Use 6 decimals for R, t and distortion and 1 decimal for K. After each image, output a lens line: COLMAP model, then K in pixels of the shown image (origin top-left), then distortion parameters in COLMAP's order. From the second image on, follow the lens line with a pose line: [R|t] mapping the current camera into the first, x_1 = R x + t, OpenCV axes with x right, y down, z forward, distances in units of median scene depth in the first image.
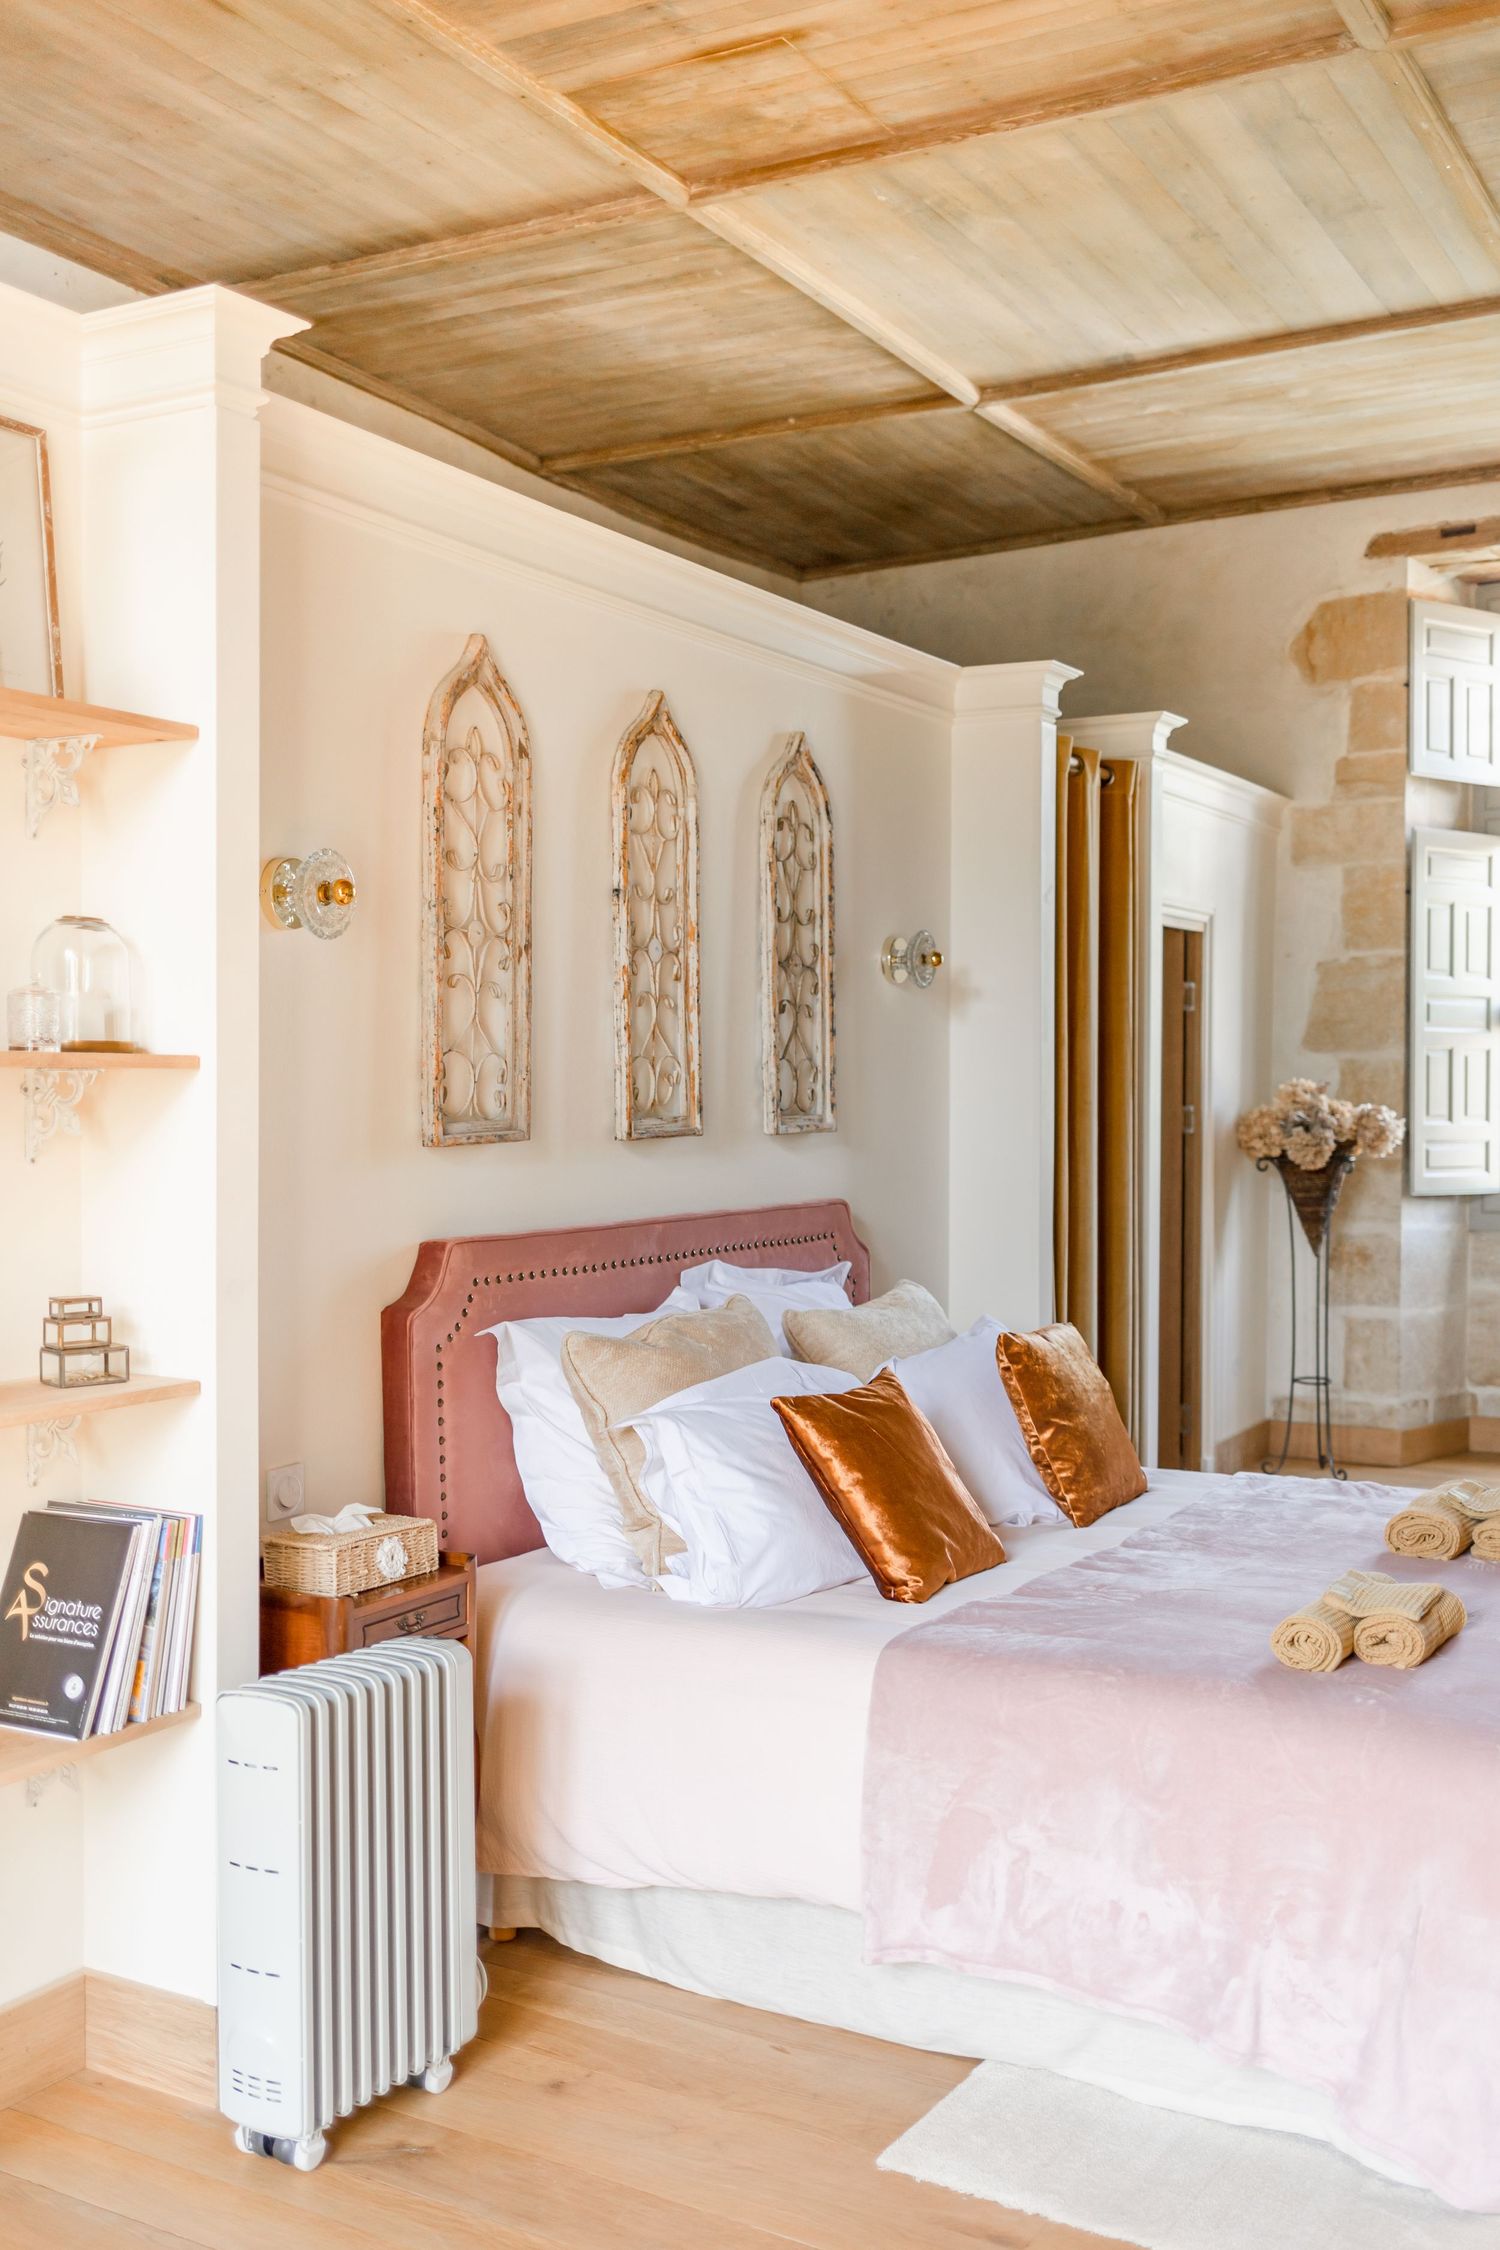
lens RADIAL K [[2224.6, 0, 750.0], [0, 2224.6, 1125.0], [0, 0, 1]] dist [0.001037, 0.002266]
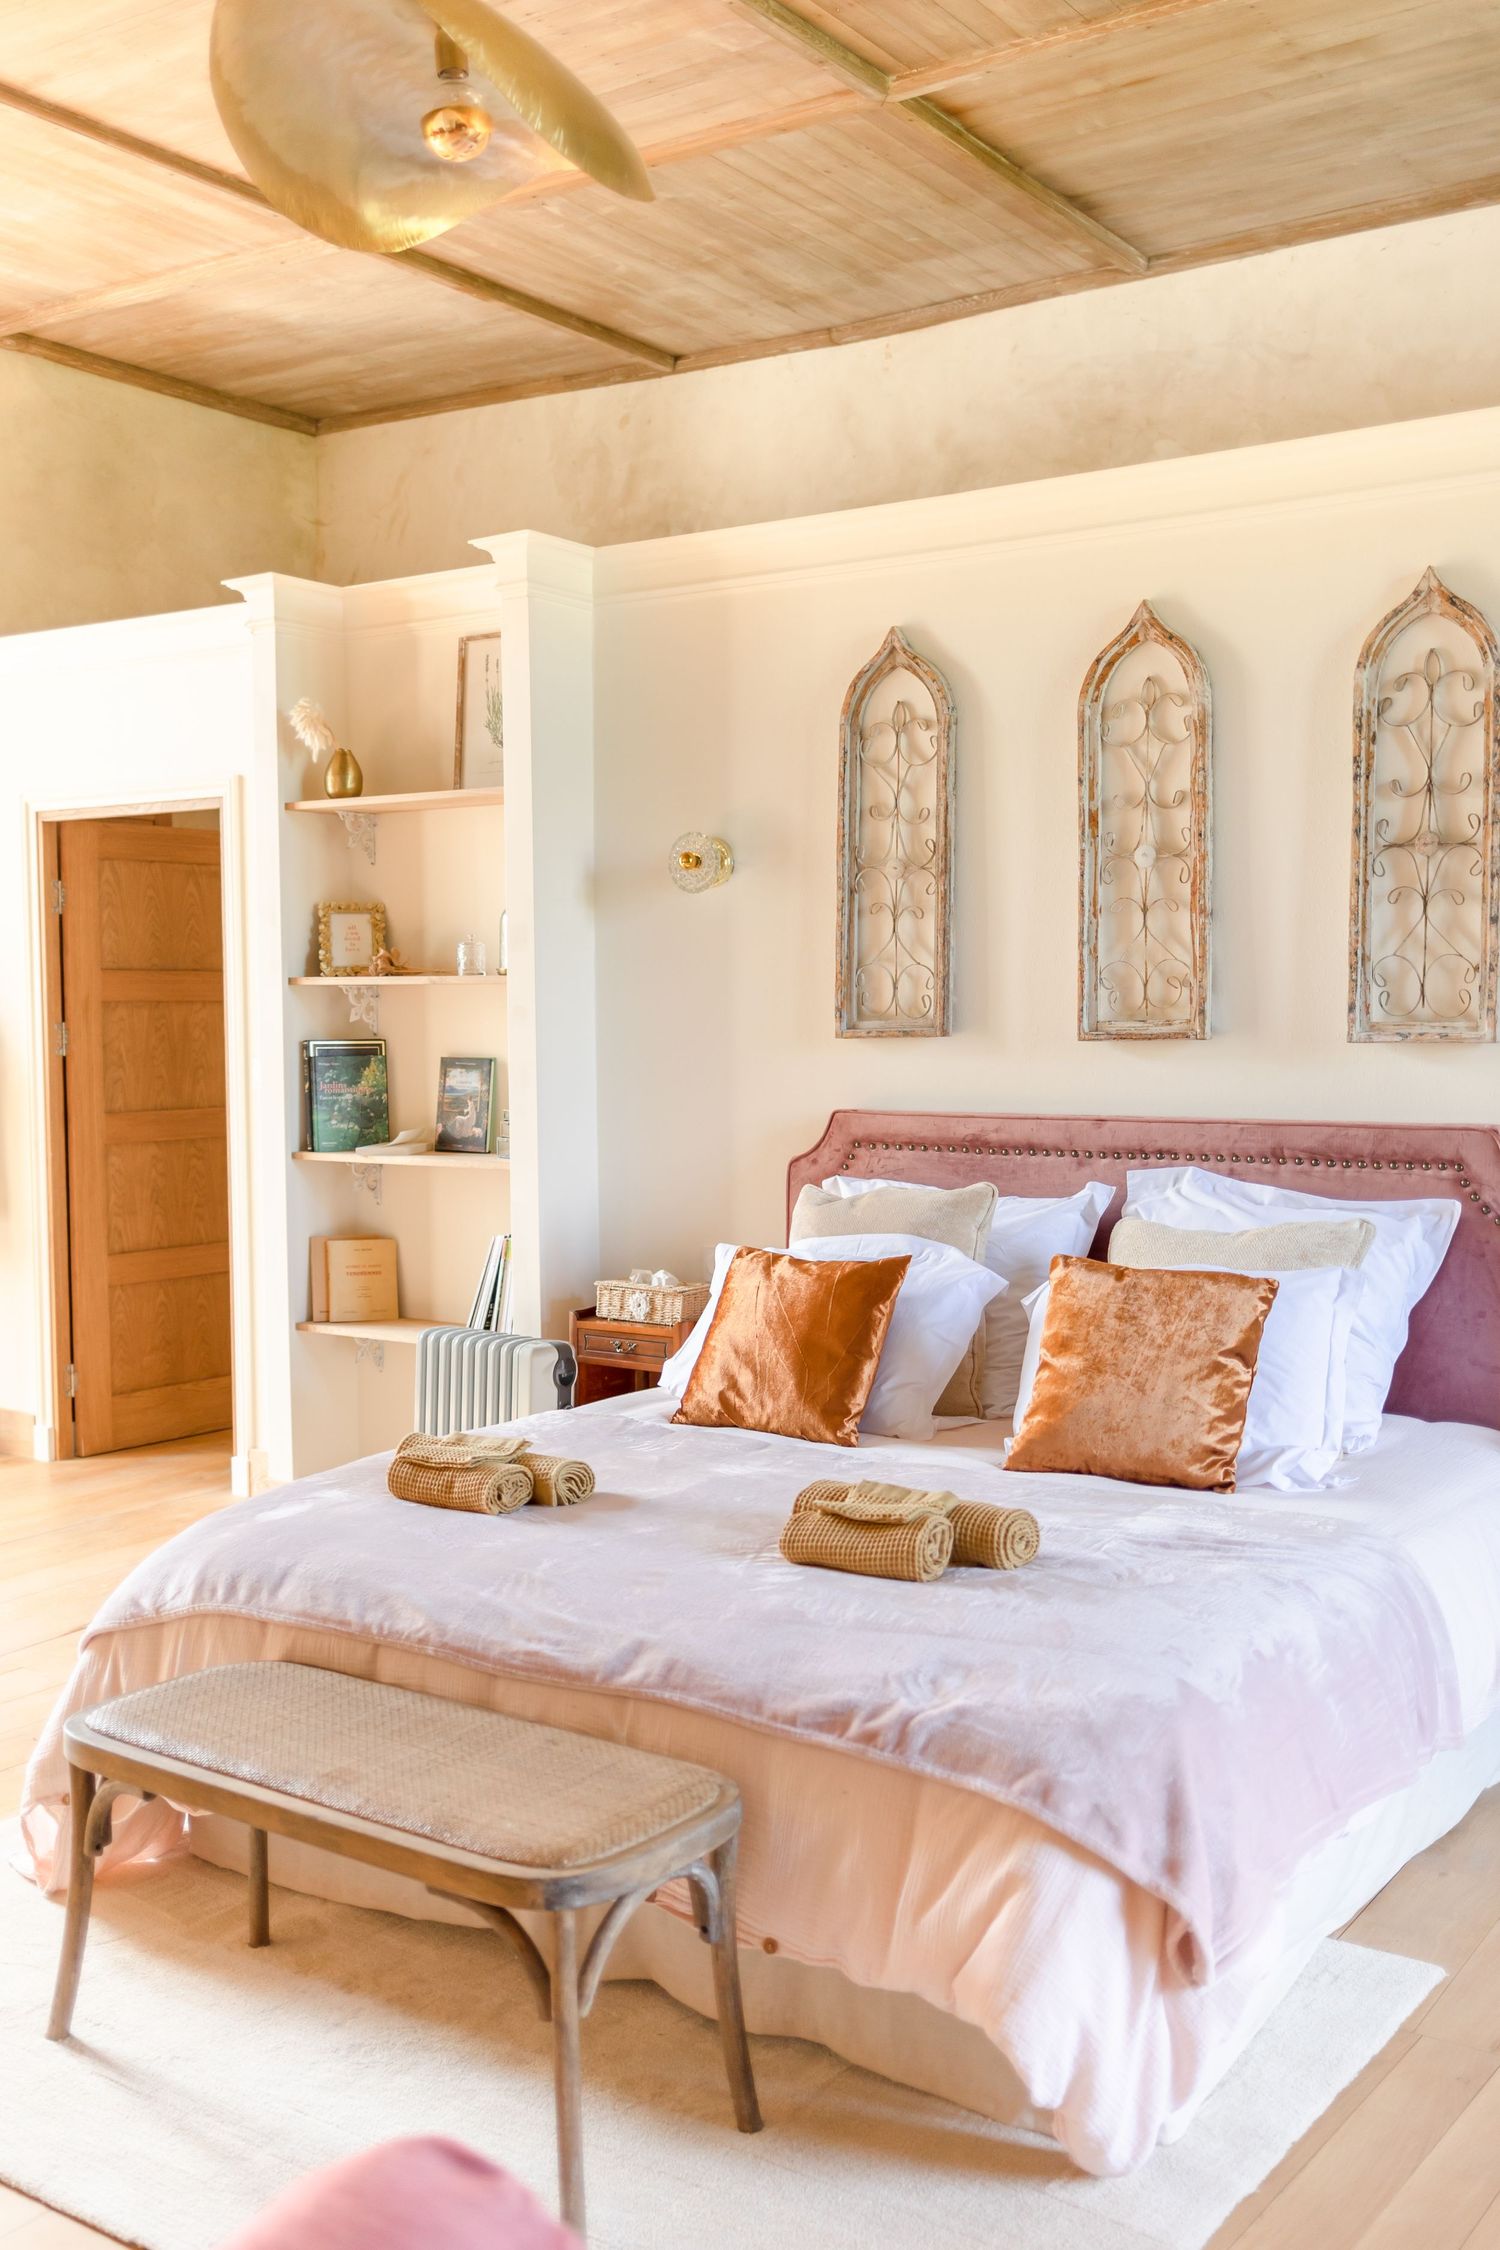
lens RADIAL K [[2224.6, 0, 750.0], [0, 2224.6, 1125.0], [0, 0, 1]] dist [0.001037, 0.002266]
pose [[-0.110048, 0.058089, -0.992227, 1.121832], [-0.012840, 0.998124, 0.059858, -0.015734], [0.993843, 0.019328, -0.109096, 1.047574]]
